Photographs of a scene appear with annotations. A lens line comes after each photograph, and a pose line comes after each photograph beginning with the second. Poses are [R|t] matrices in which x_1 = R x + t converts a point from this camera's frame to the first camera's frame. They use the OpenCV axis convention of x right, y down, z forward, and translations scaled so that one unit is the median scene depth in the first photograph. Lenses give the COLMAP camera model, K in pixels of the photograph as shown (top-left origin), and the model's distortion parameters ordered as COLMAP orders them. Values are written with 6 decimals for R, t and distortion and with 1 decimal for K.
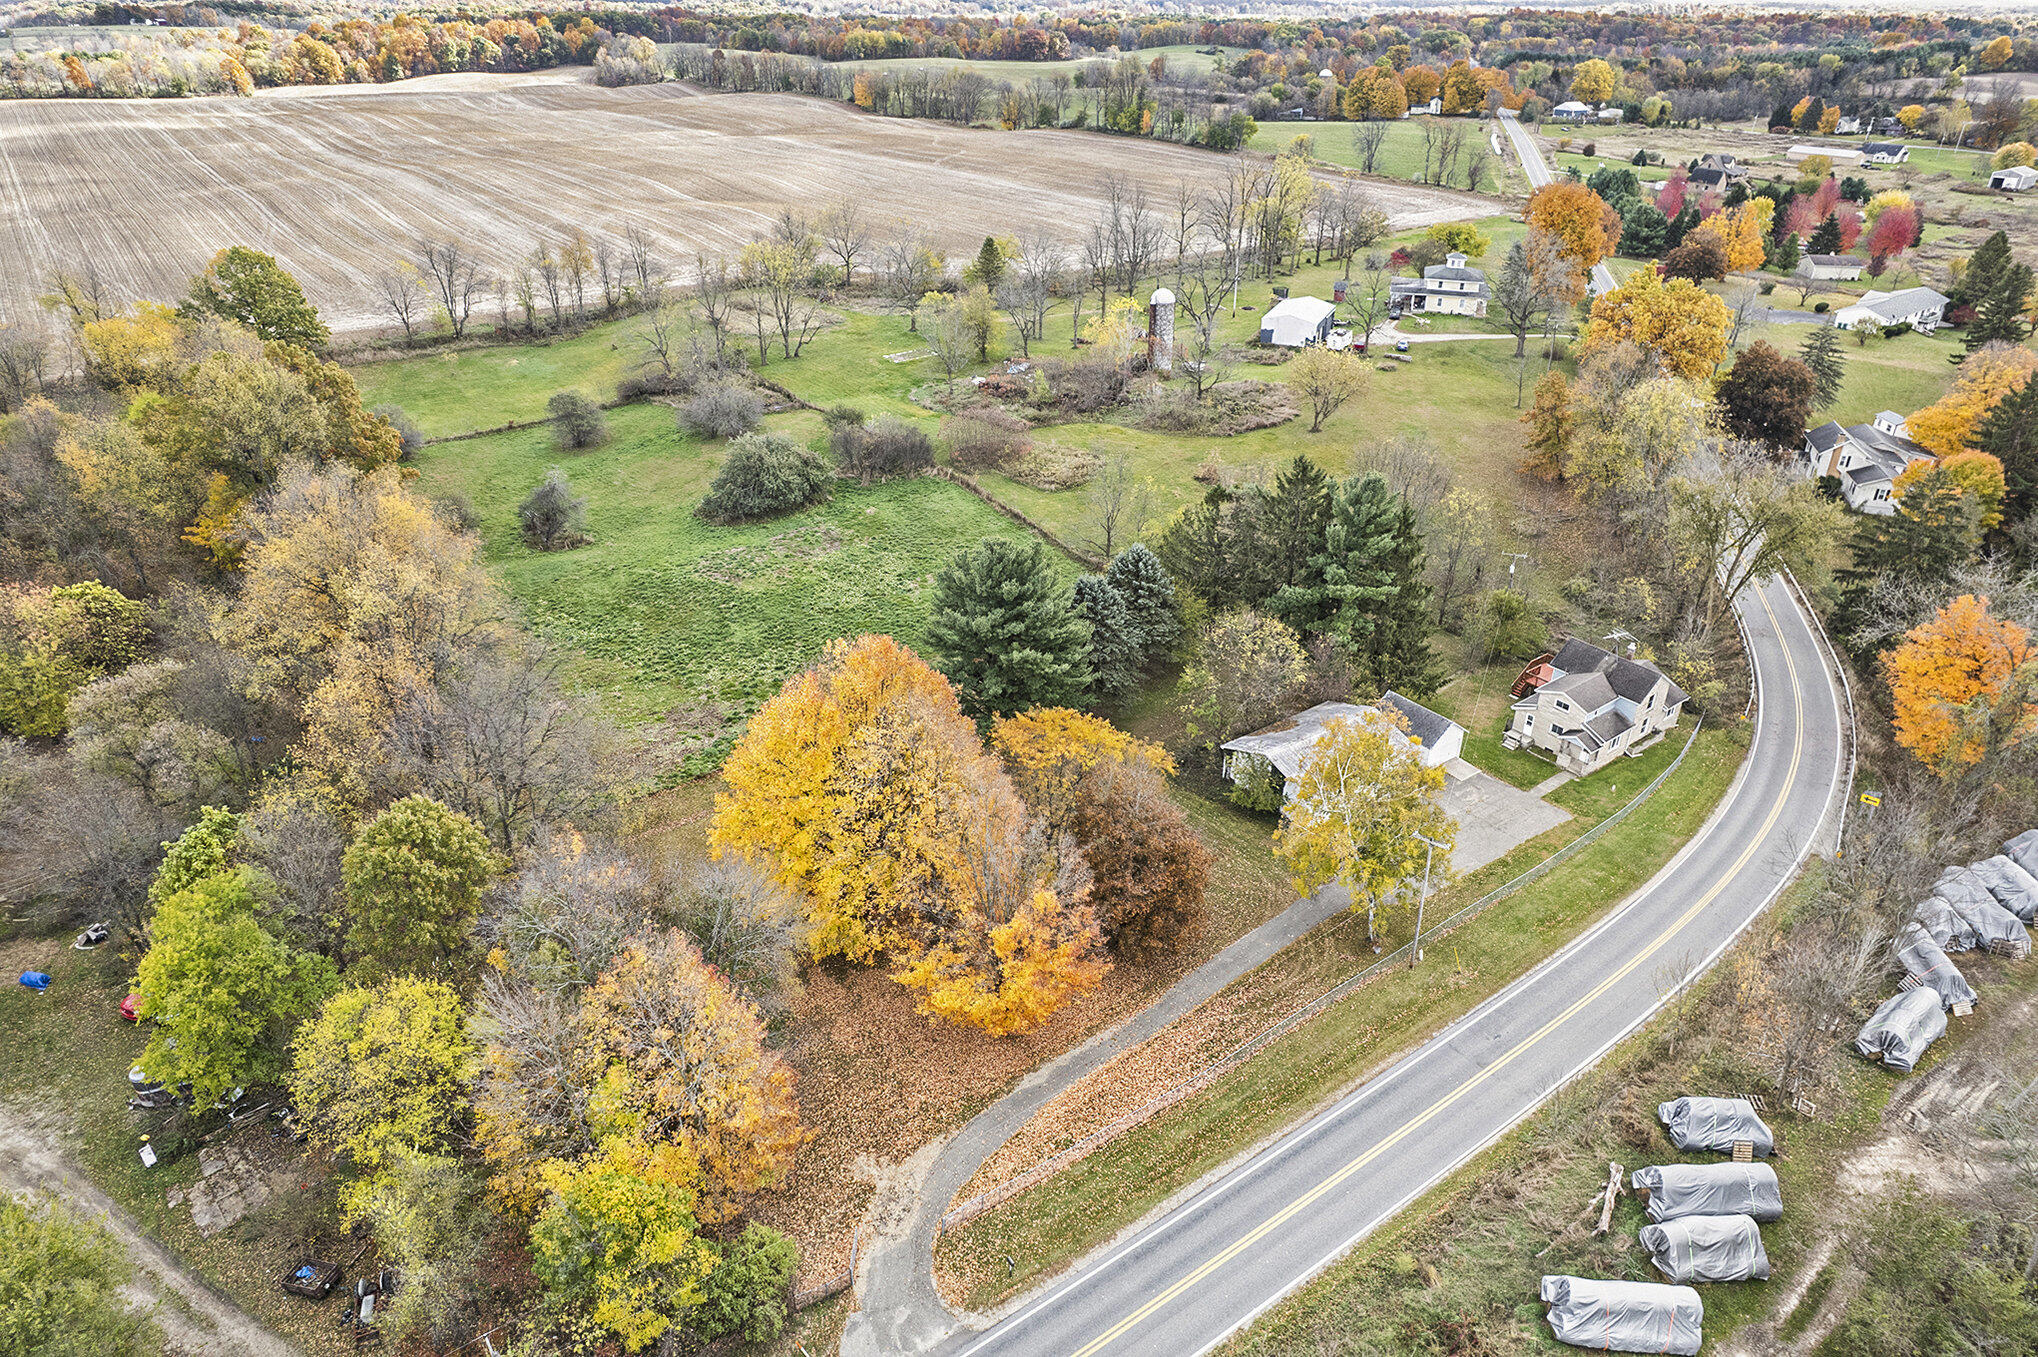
lens RADIAL K [[1312.8, 0, 1027.2], [0, 1312.8, 714.0], [0, 0, 1]] dist [-0.071390, 0.065117]
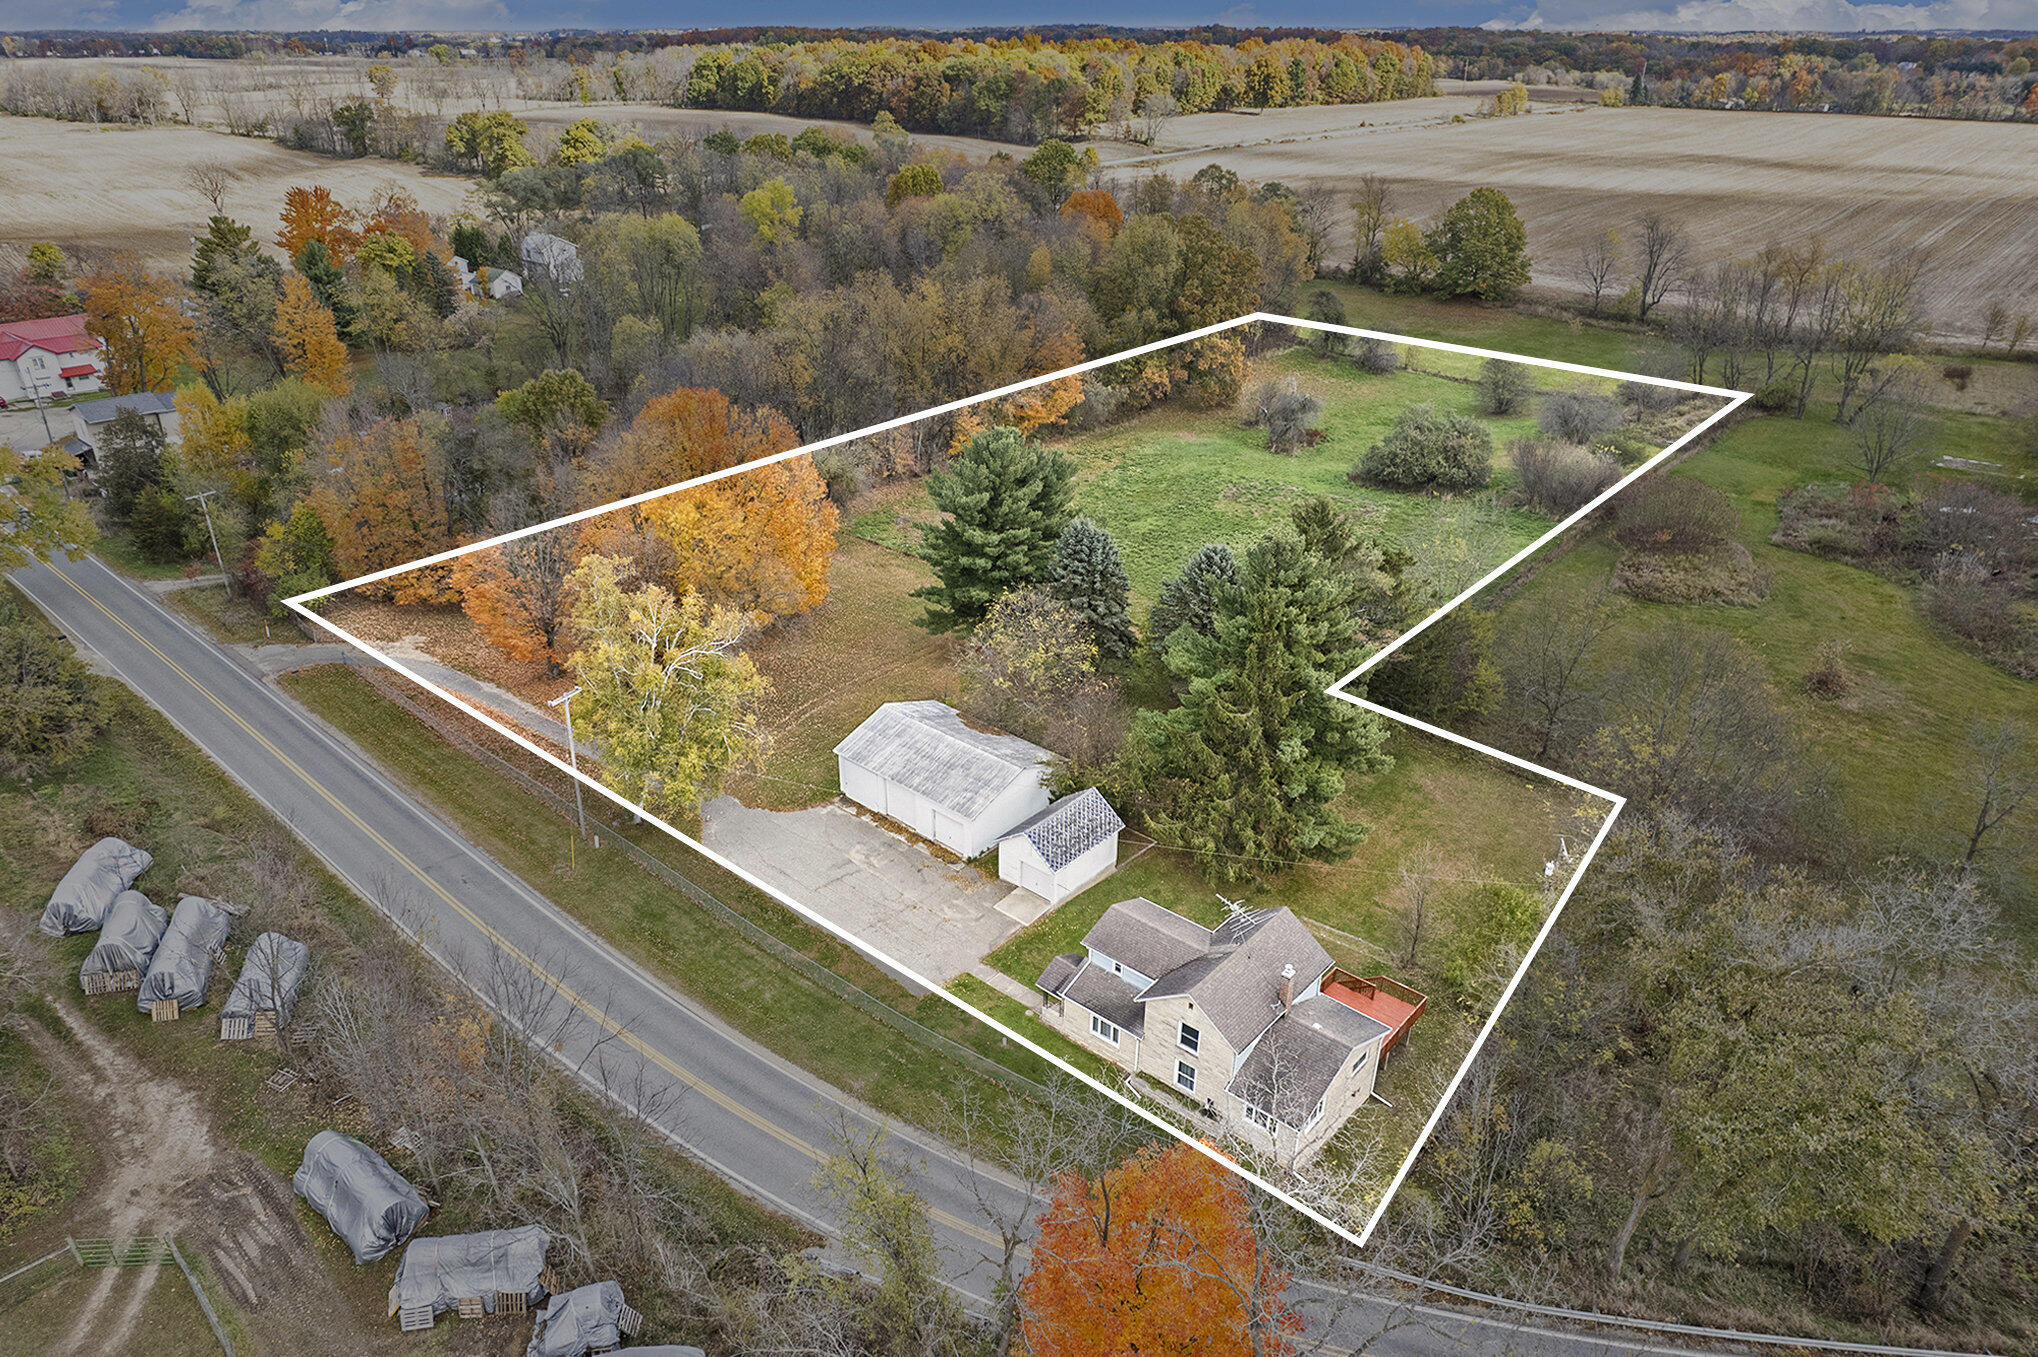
lens RADIAL K [[1345.0, 0, 993.9], [0, 1345.0, 682.7], [0, 0, 1]] dist [-0.061113, 0.054991]
pose [[0.184556, 0.433585, -0.882011, 0.468673], [-0.488057, 0.819386, 0.300677, -0.136797], [0.853076, 0.374980, 0.362837, 0.346028]]
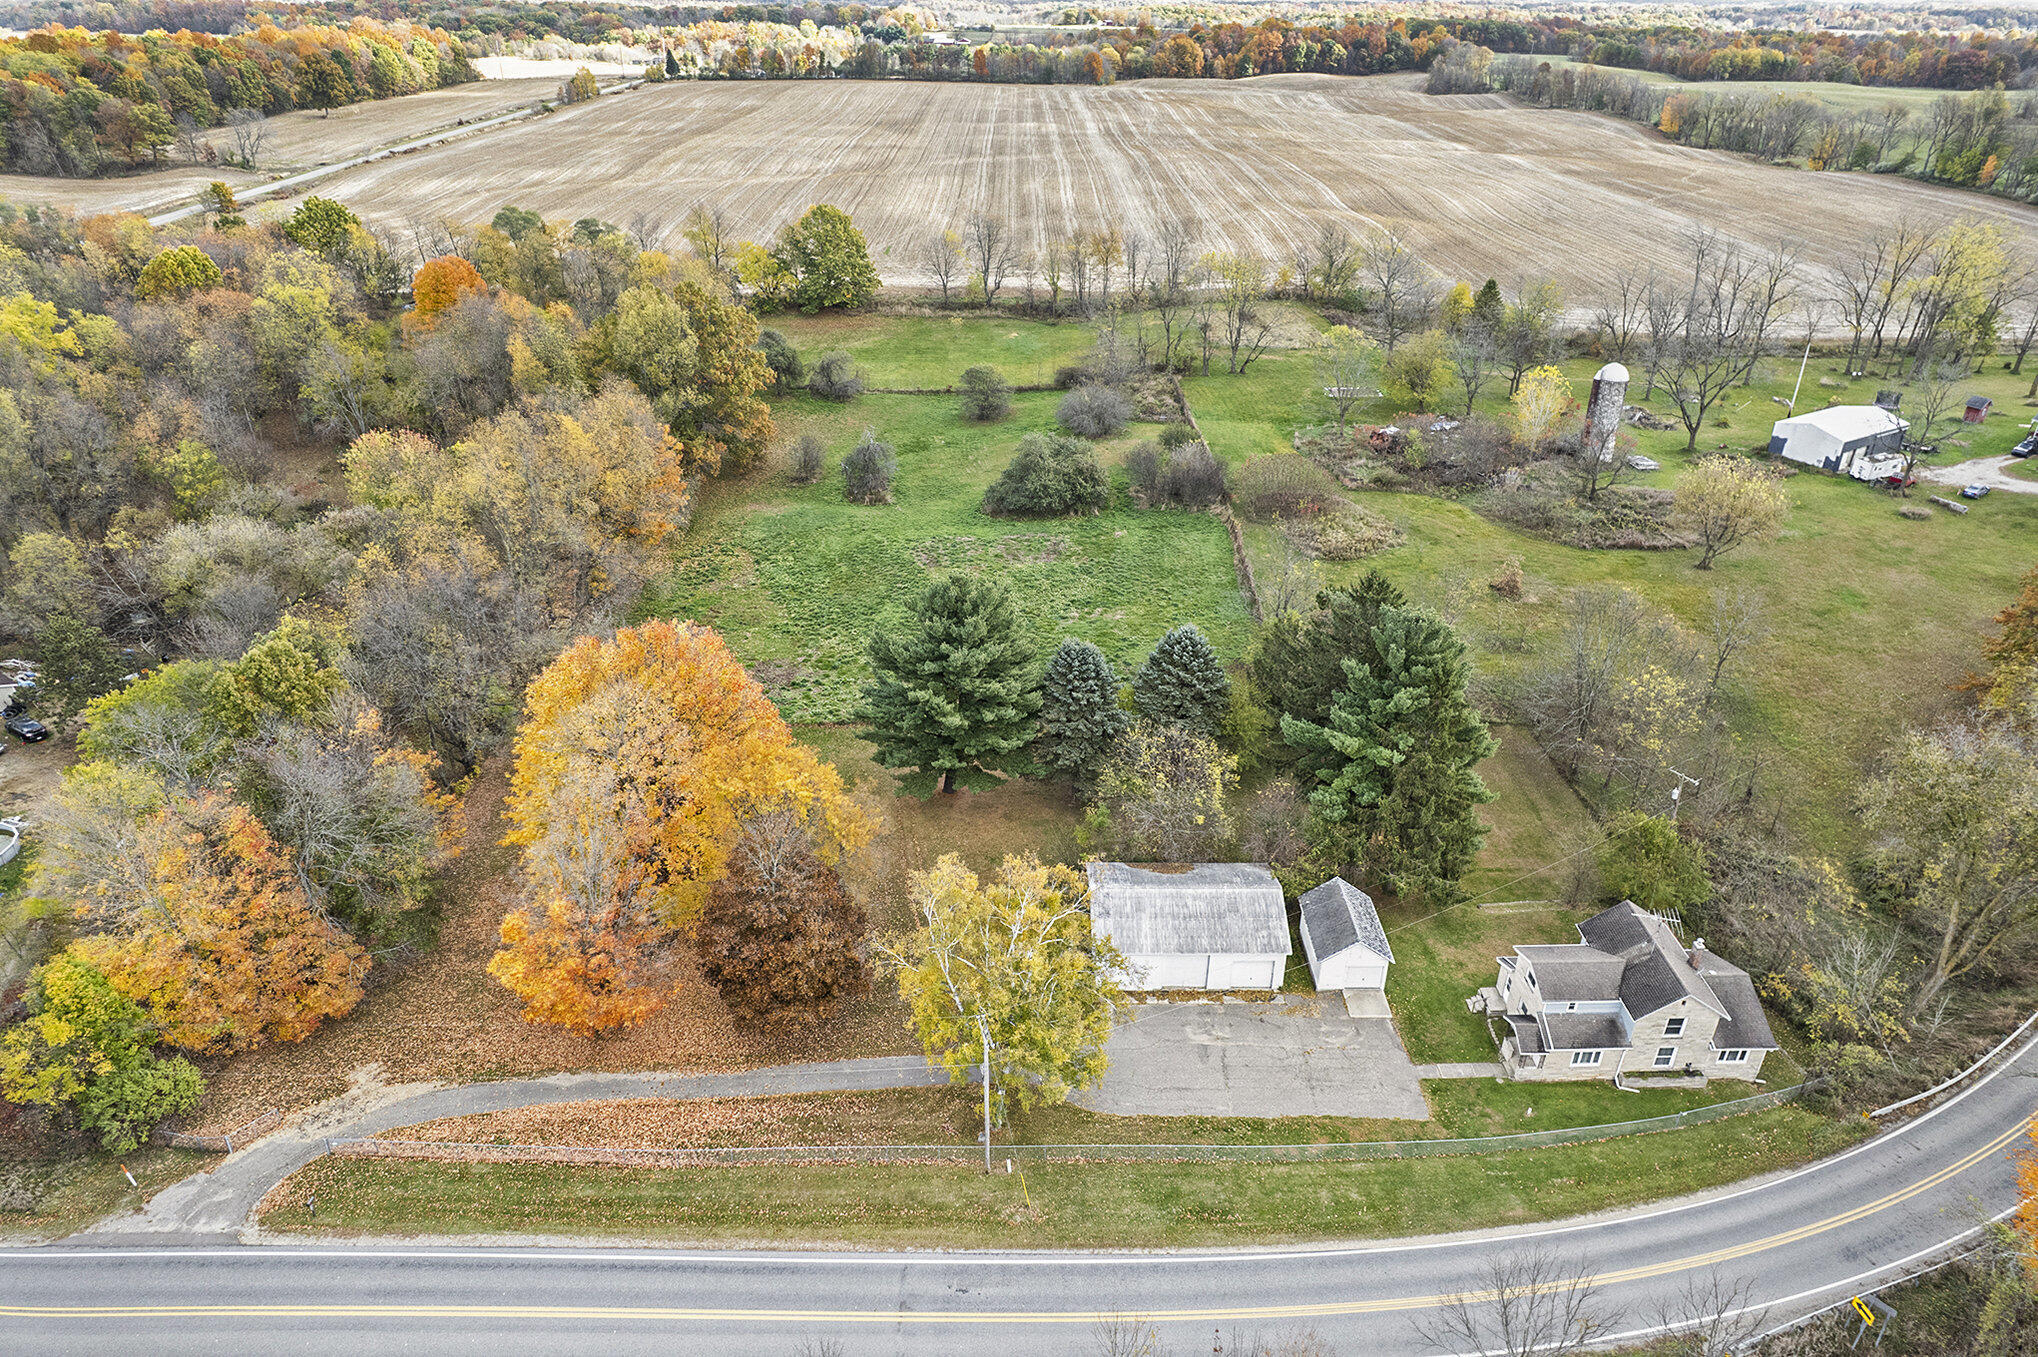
lens RADIAL K [[1312.8, 0, 1027.2], [0, 1312.8, 714.0], [0, 0, 1]] dist [-0.071390, 0.065117]
pose [[0.804327, 0.292625, -0.517135, 0.265312], [-0.295189, 0.952114, 0.079638, -0.062817], [0.515676, 0.088597, 0.852191, 0.114225]]
